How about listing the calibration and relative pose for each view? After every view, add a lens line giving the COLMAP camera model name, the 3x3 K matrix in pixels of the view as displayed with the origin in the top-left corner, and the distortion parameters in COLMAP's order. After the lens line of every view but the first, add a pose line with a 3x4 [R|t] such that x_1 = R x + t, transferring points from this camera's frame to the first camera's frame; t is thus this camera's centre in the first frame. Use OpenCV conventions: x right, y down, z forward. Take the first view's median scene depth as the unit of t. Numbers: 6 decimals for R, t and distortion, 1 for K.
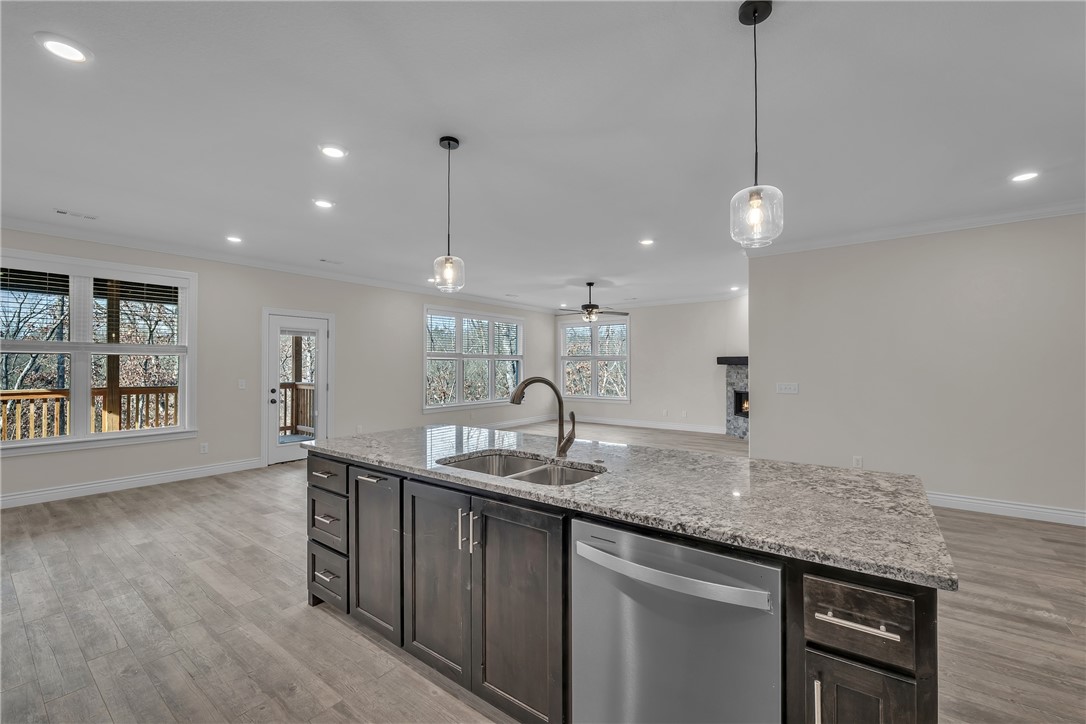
lens RADIAL K [[449.6, 0, 541.4], [0, 449.6, 359.5], [0, 0, 1]] dist [-0.012352, 0.001006]
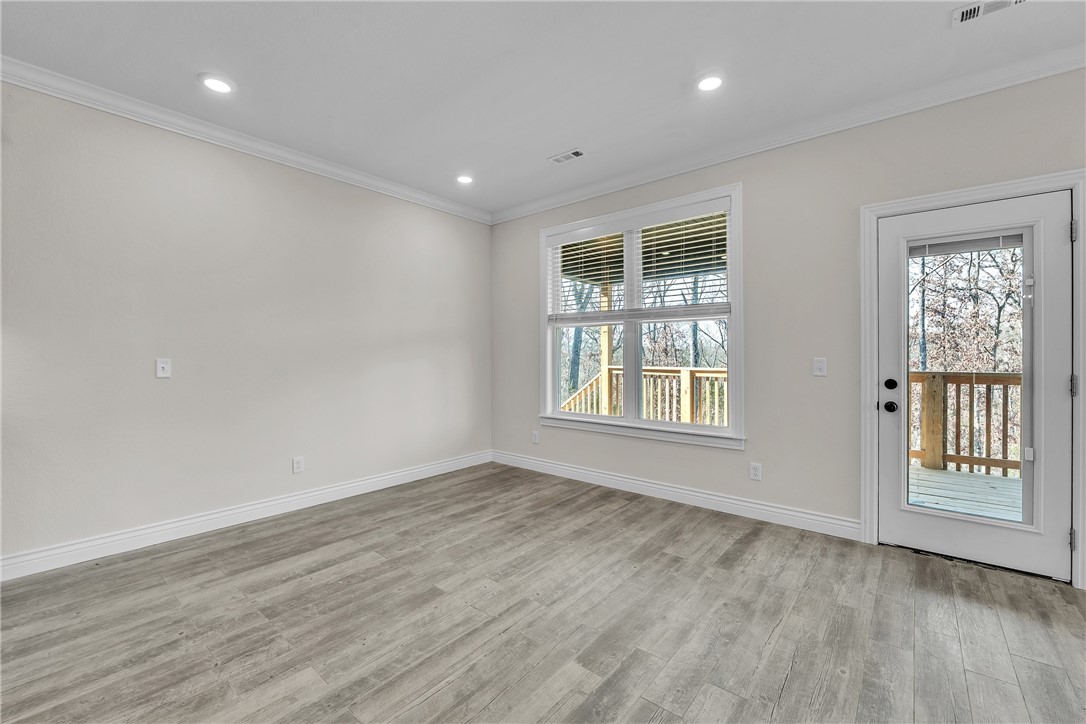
lens RADIAL K [[449.6, 0, 541.4], [0, 449.6, 359.5], [0, 0, 1]] dist [-0.012352, 0.001006]
pose [[-0.047227, 0.008223, -0.998850, -0.143917], [0.017179, 0.999825, 0.007418, 0.039830], [0.998736, -0.016808, -0.047360, 0.746709]]
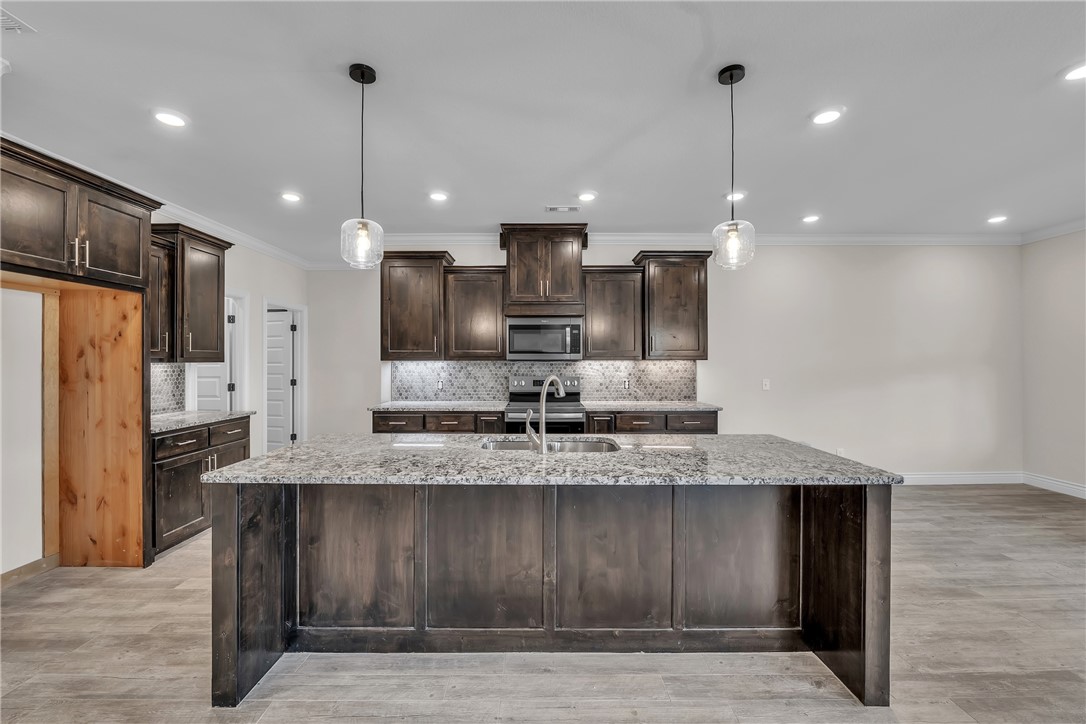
lens RADIAL K [[449.6, 0, 541.4], [0, 449.6, 359.5], [0, 0, 1]] dist [-0.012352, 0.001006]
pose [[-0.792473, 0.001135, -0.609906, 0.267495], [0.014878, 0.999737, -0.017472, 0.004355], [0.609725, -0.022920, -0.792281, 0.718927]]
